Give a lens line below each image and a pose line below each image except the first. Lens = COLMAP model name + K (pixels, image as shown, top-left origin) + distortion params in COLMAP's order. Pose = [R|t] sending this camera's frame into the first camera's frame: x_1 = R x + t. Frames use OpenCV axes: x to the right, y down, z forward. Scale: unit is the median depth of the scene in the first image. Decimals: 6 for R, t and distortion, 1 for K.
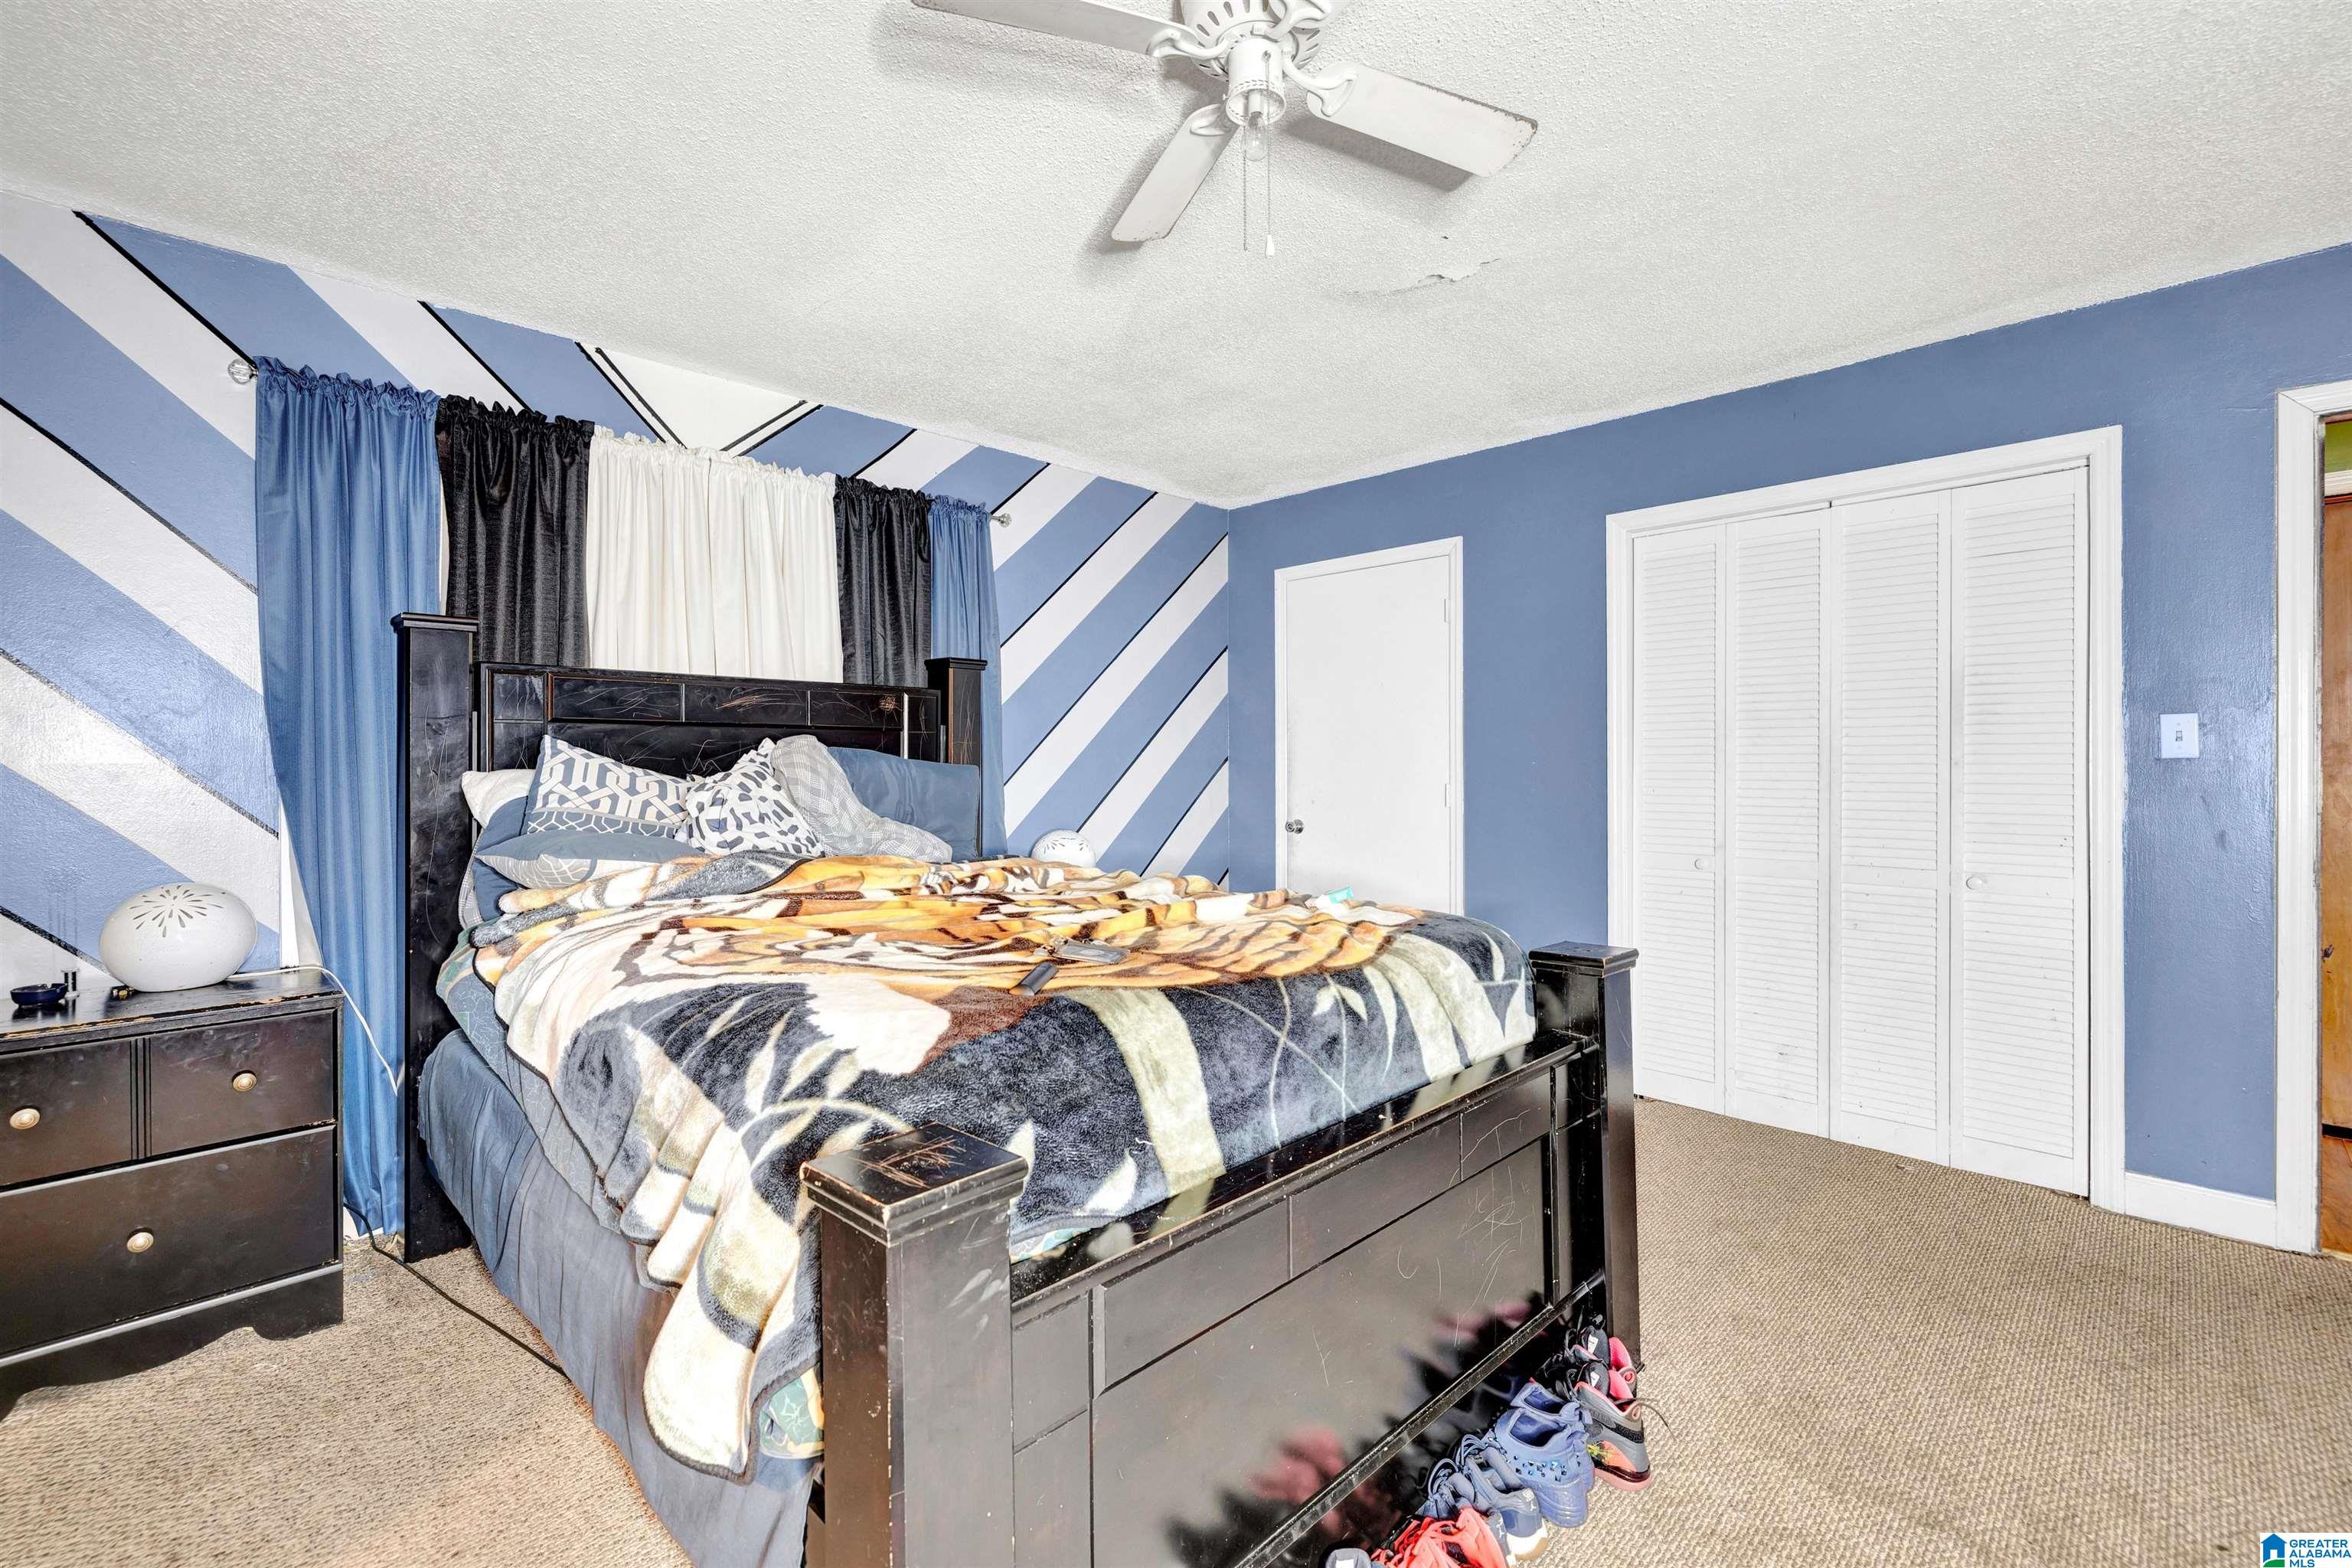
lens RADIAL K [[984.6, 0, 1172.4], [0, 984.6, 762.9], [0, 0, 1]] dist [0.000842, -0.000536]
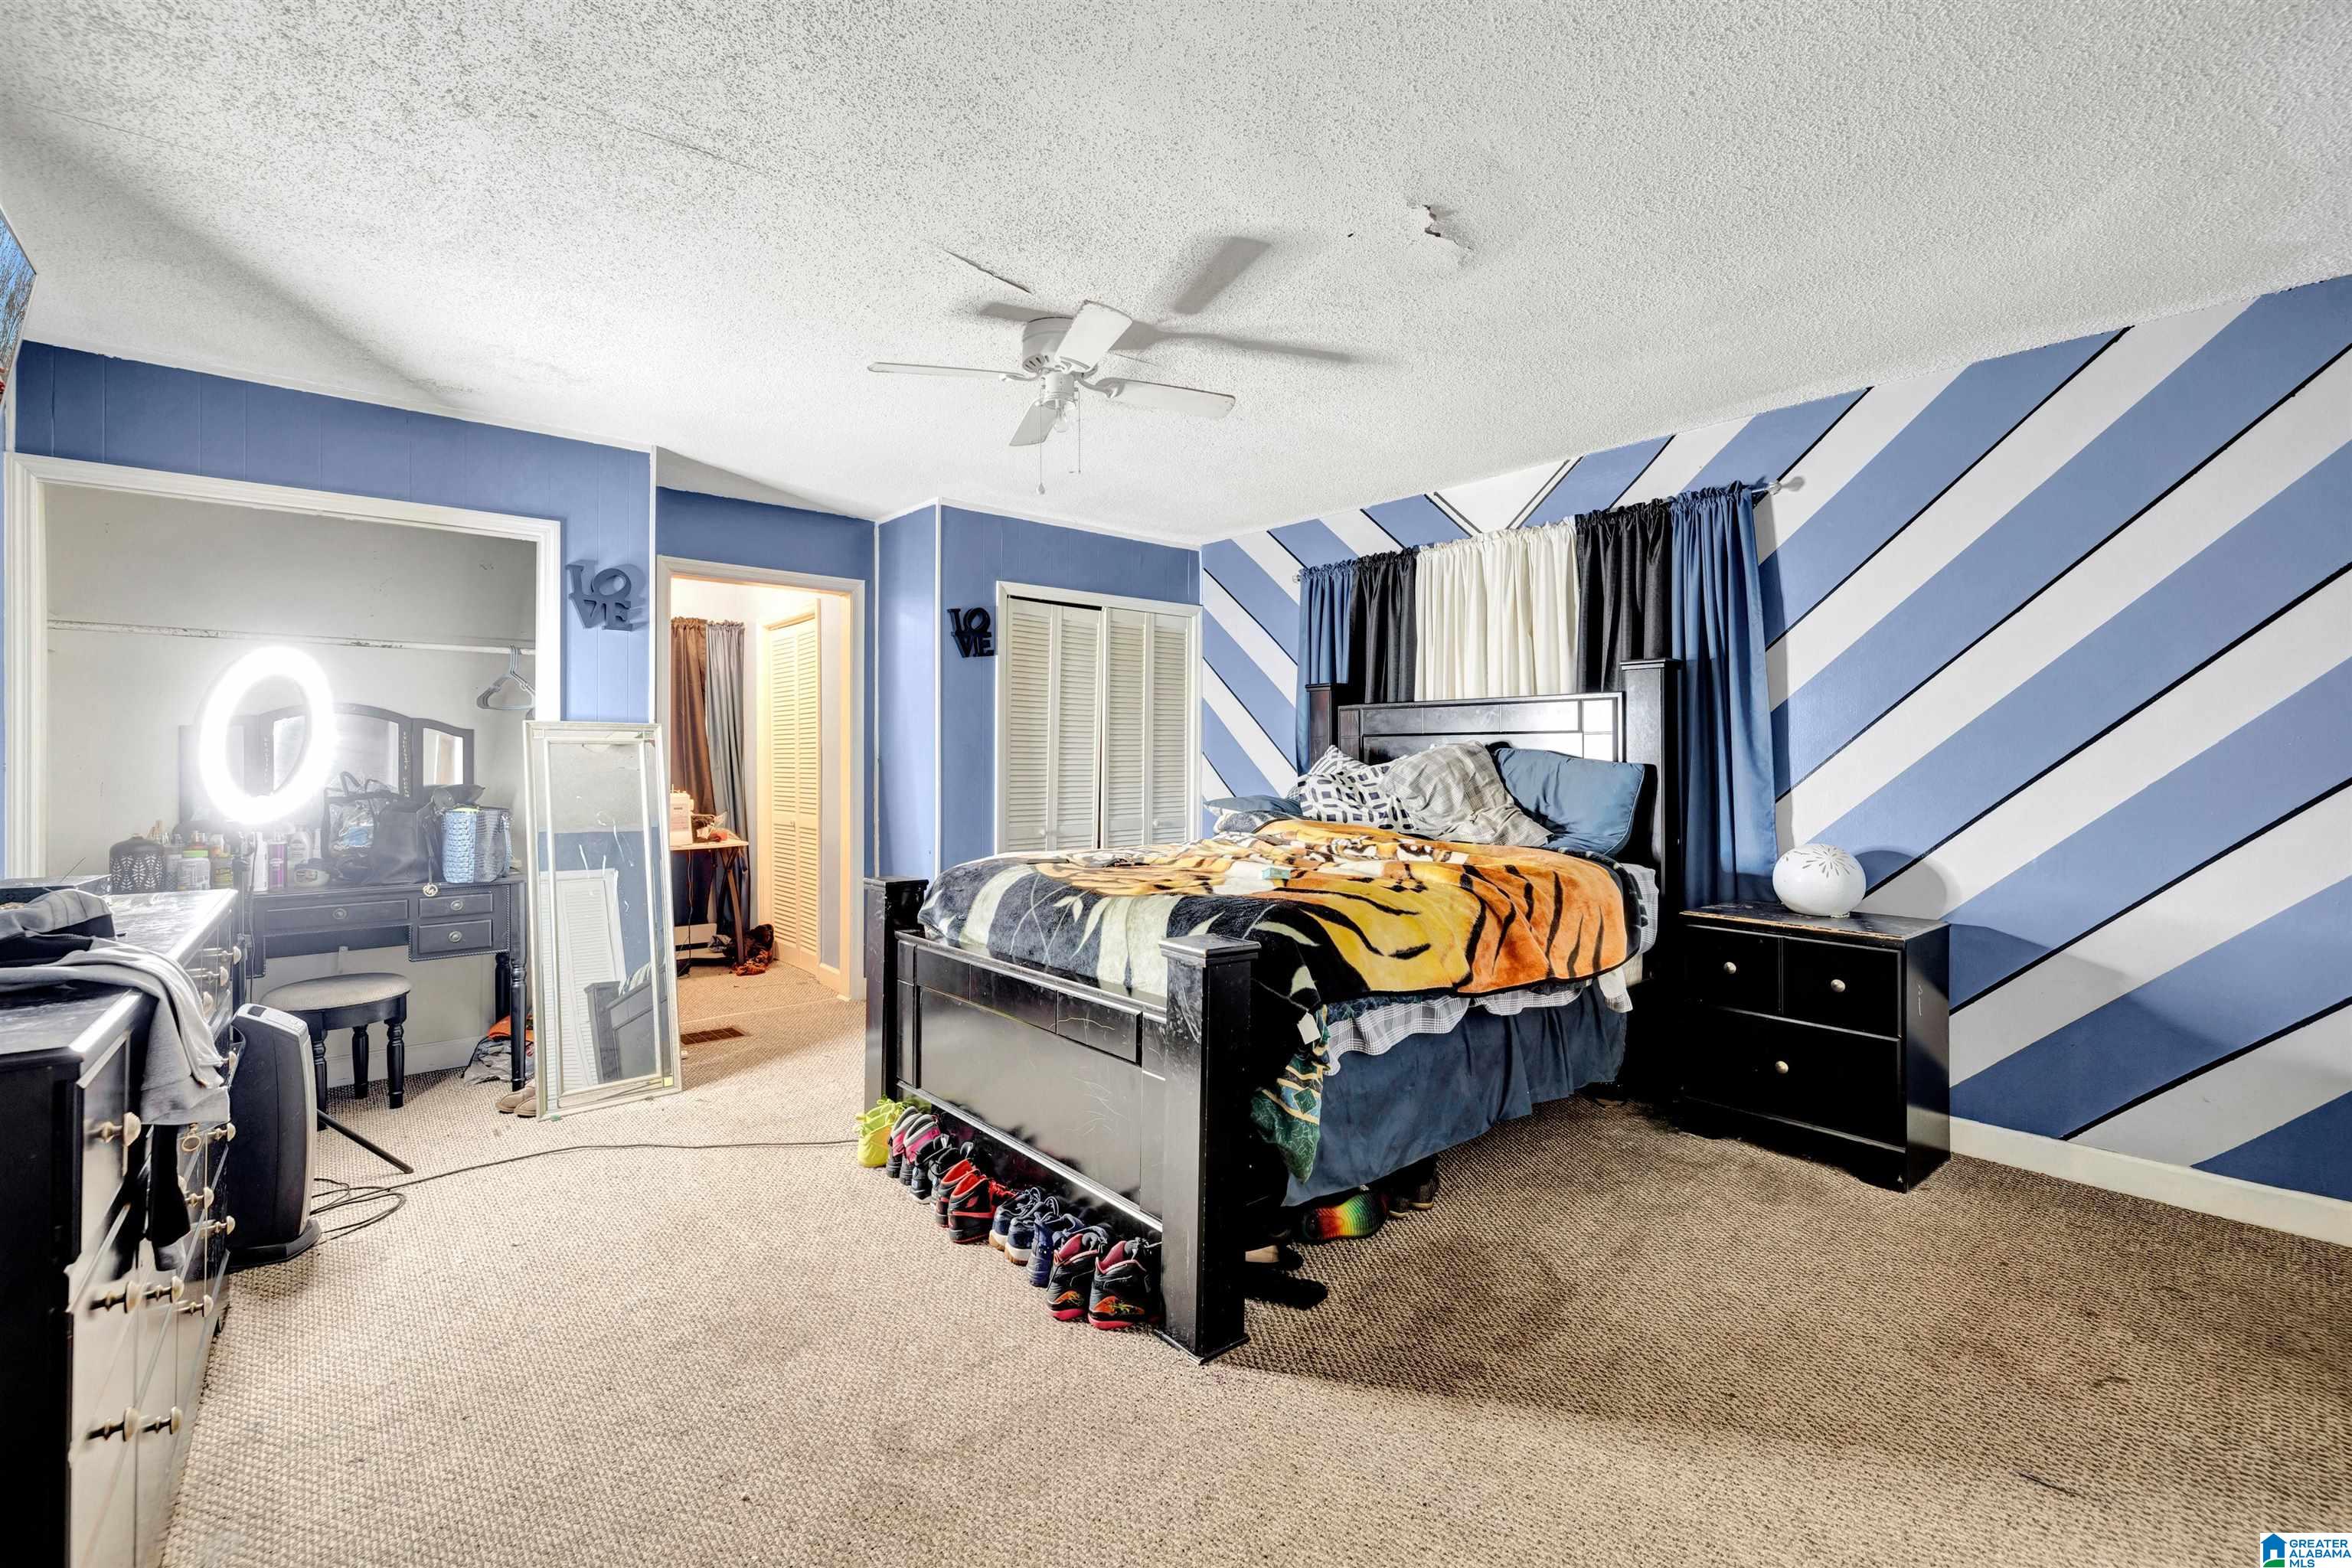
lens RADIAL K [[984.6, 0, 1172.4], [0, 984.6, 762.9], [0, 0, 1]] dist [0.000842, -0.000536]
pose [[-0.058157, 0.000243, -0.998307, 0.821457], [-0.007694, 0.999970, 0.000691, 0.000397], [0.998278, 0.007721, -0.058154, 0.580224]]
